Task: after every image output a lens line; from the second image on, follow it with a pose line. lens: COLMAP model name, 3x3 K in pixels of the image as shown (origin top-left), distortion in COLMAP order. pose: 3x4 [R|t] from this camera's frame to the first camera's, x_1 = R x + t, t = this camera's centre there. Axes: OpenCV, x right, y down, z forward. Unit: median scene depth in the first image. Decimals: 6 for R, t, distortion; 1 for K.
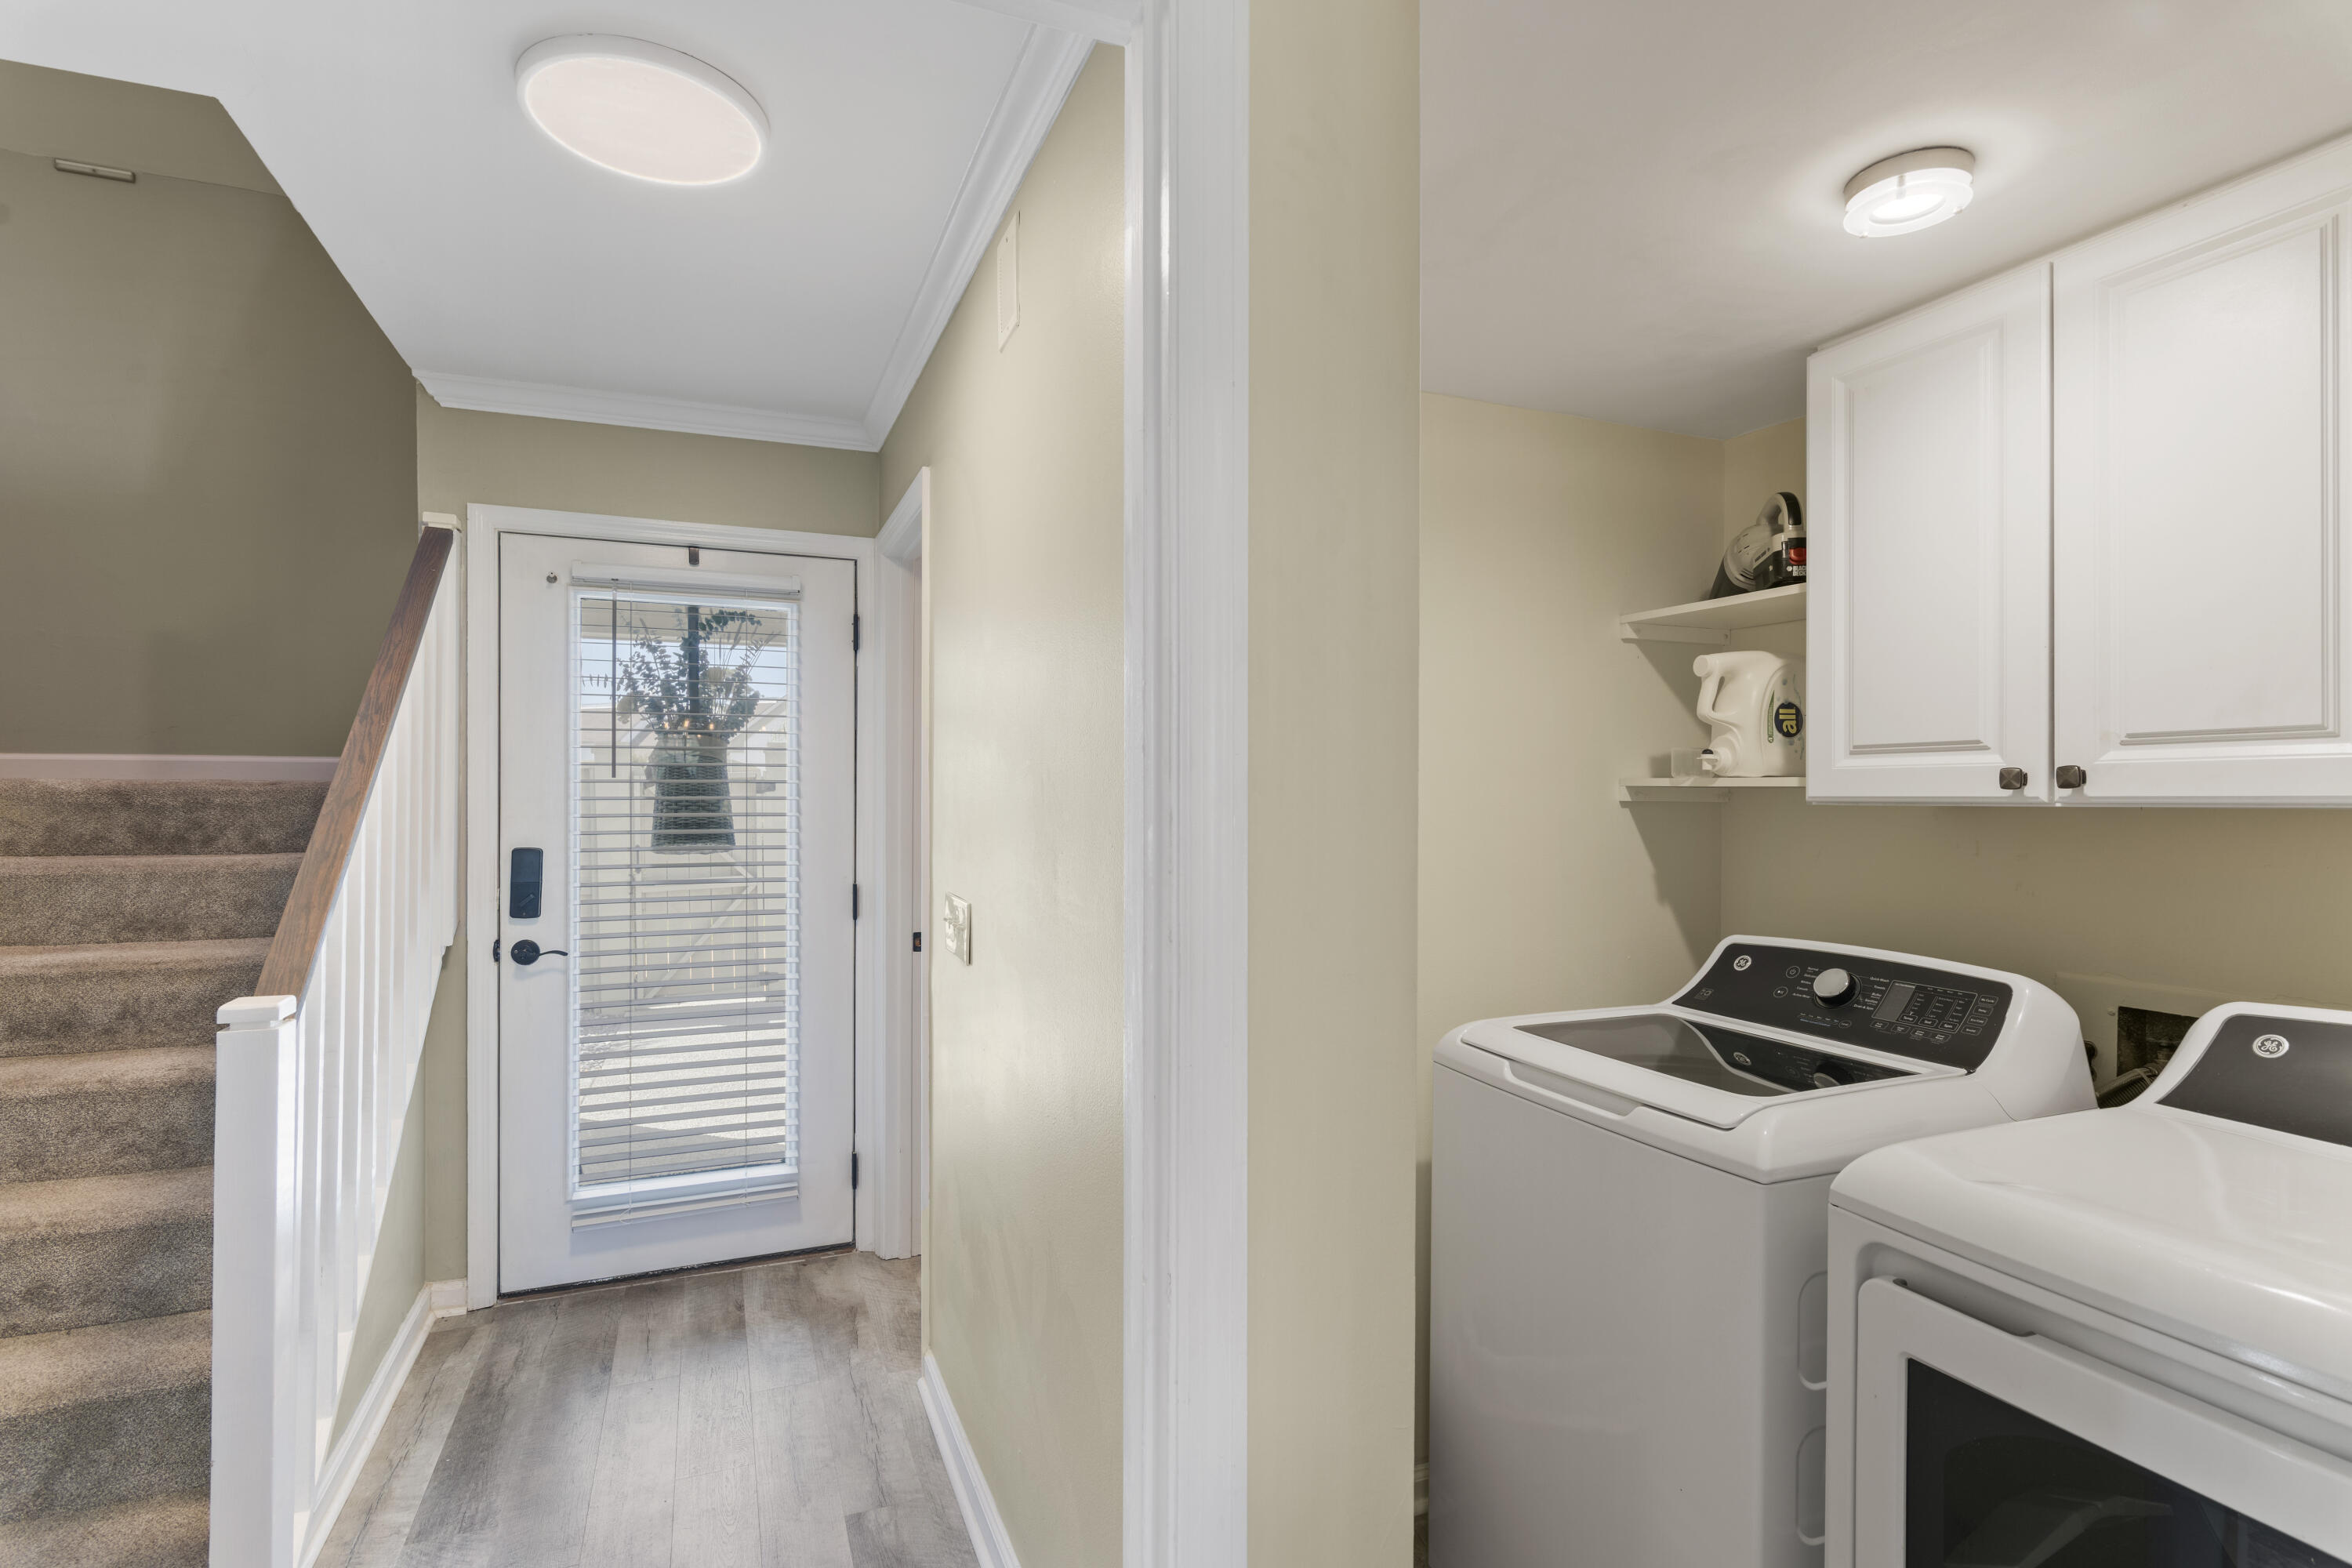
lens RADIAL K [[1140.6, 0, 1173.4], [0, 1140.6, 790.1], [0, 0, 1]] dist [0.001799, 0.000716]
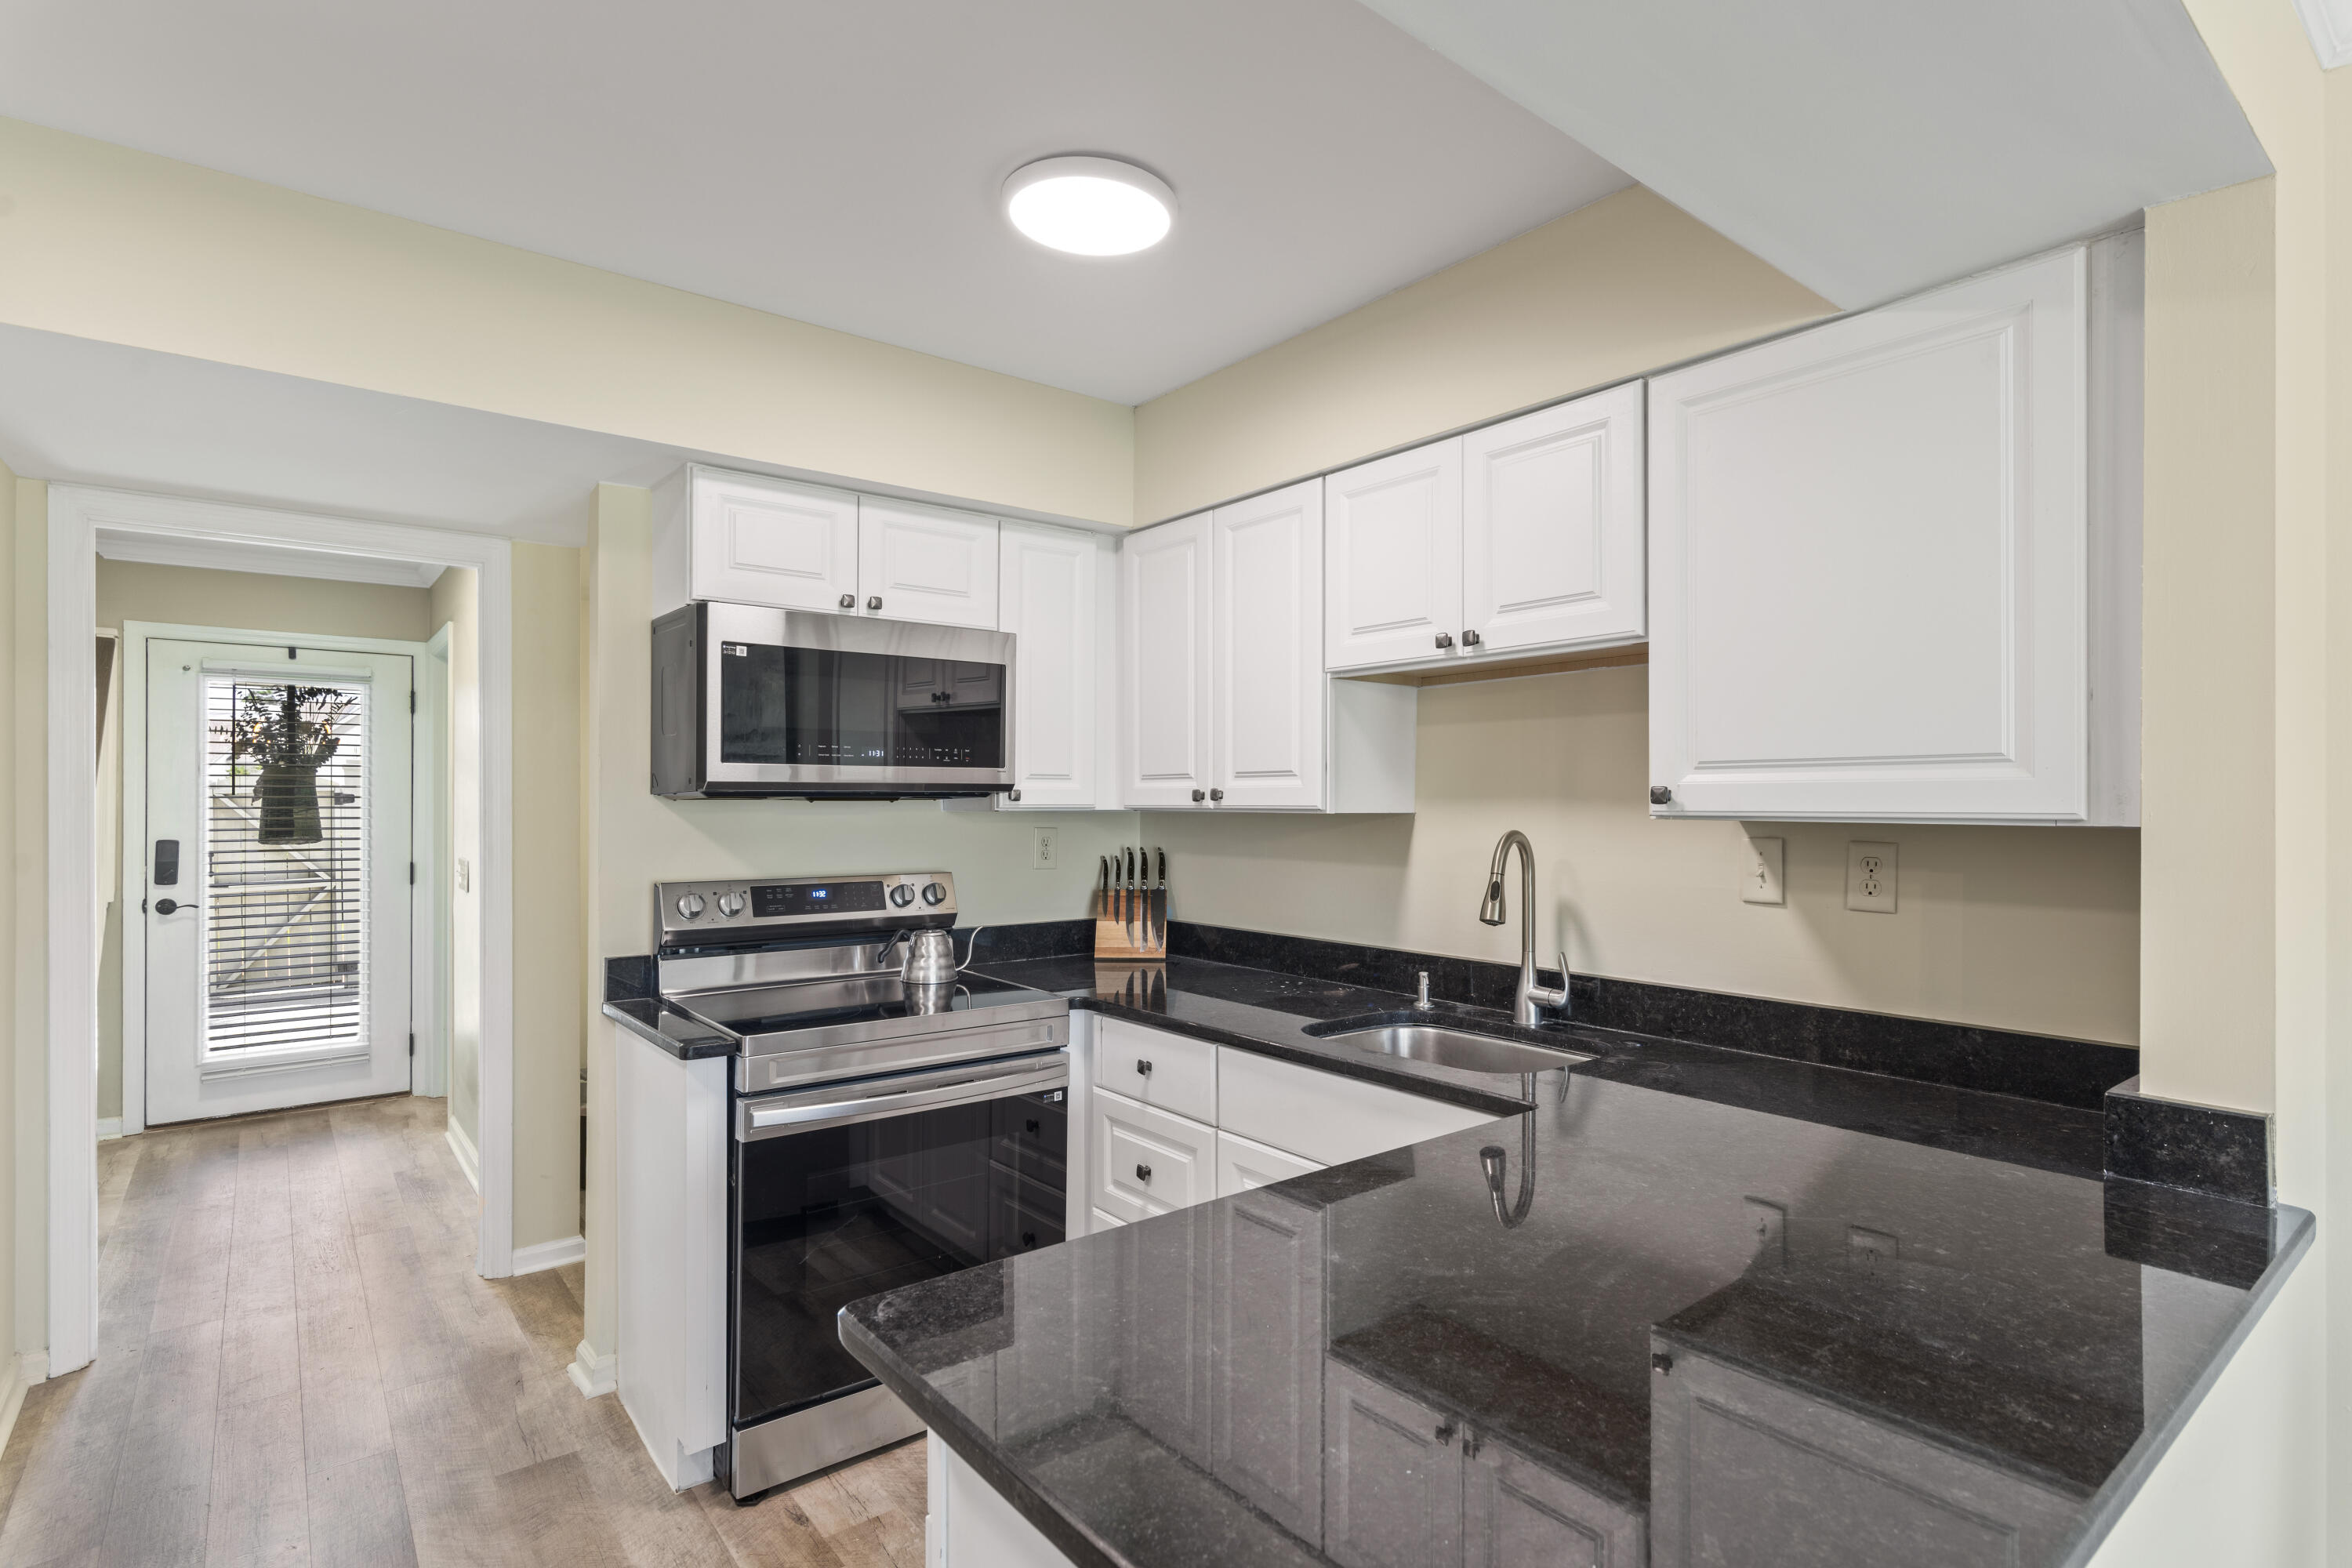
lens RADIAL K [[1147.0, 0, 1176.2], [0, 1147.0, 800.3], [0, 0, 1]] dist [0.003990, 0.000881]
pose [[0.959727, 0.001663, 0.280930, 0.300295], [-0.002677, 0.999991, 0.003228, -0.011735], [-0.280923, -0.003850, 0.959723, -0.853967]]
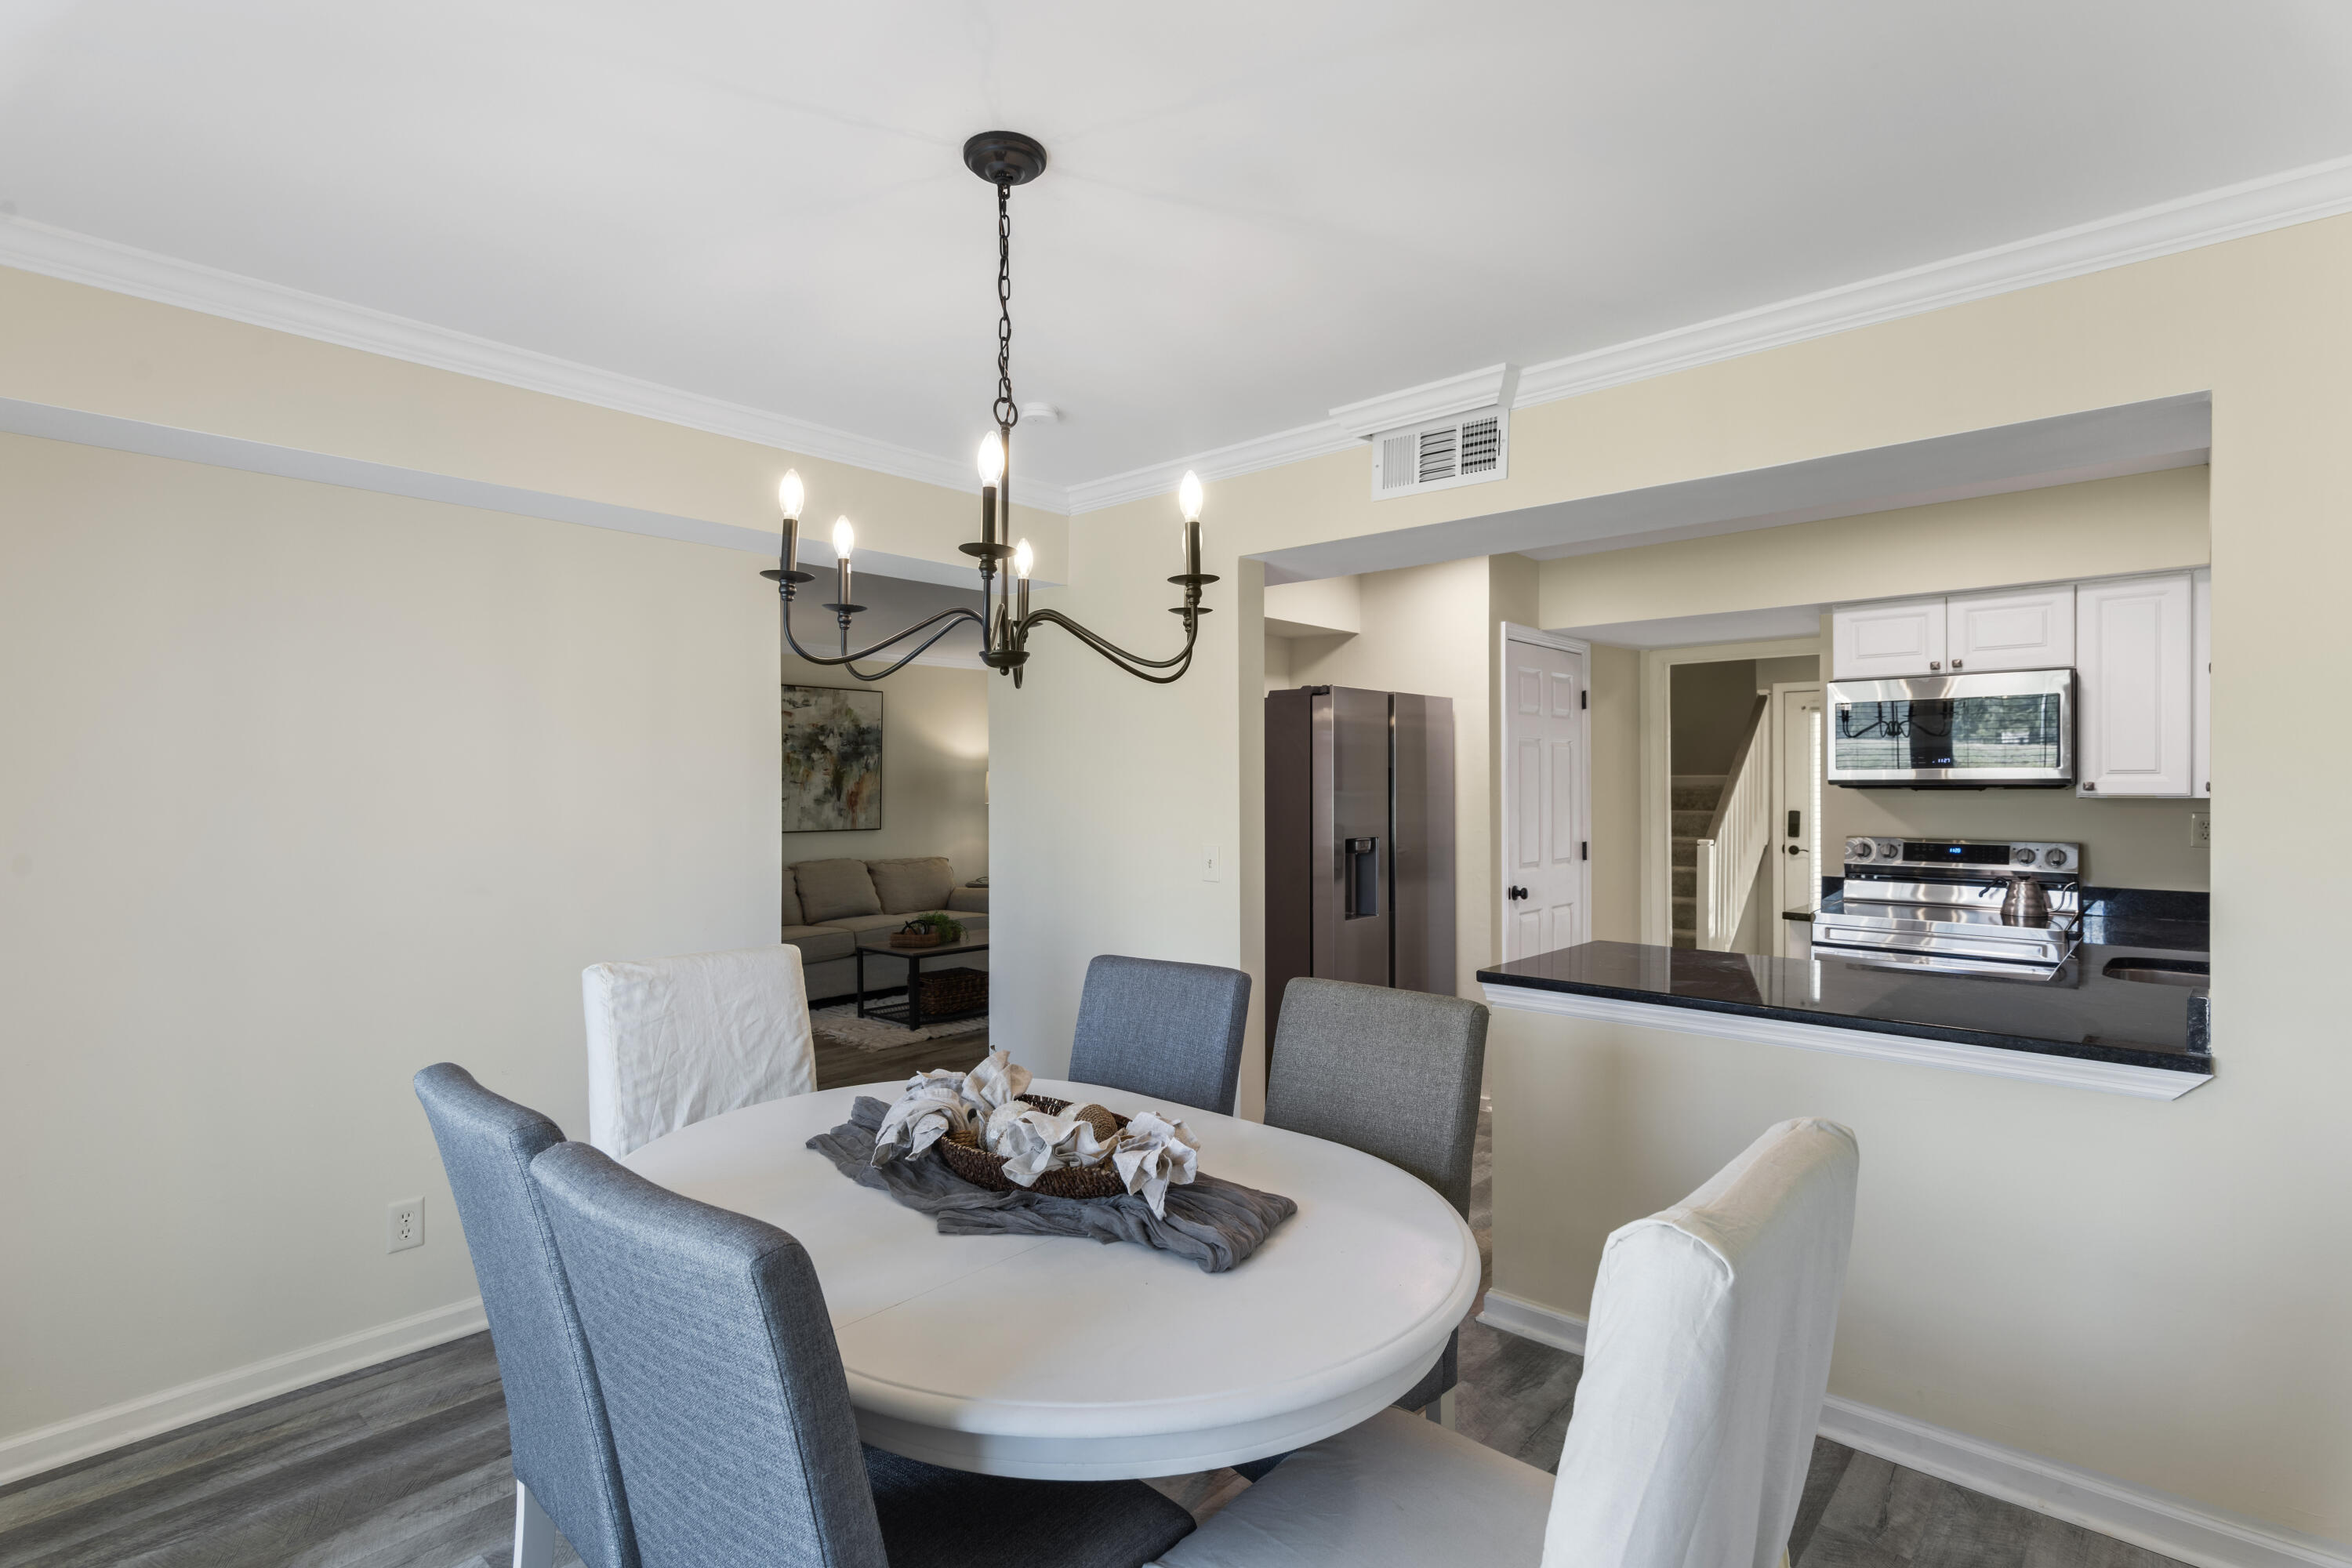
lens RADIAL K [[1140.6, 0, 1173.4], [0, 1140.6, 790.1], [0, 0, 1]] dist [0.001799, 0.000716]
pose [[0.434212, 0.003325, -0.900805, 1.134445], [0.006114, 0.999959, 0.006638, -0.022509], [0.900790, -0.008390, 0.434174, -1.376019]]
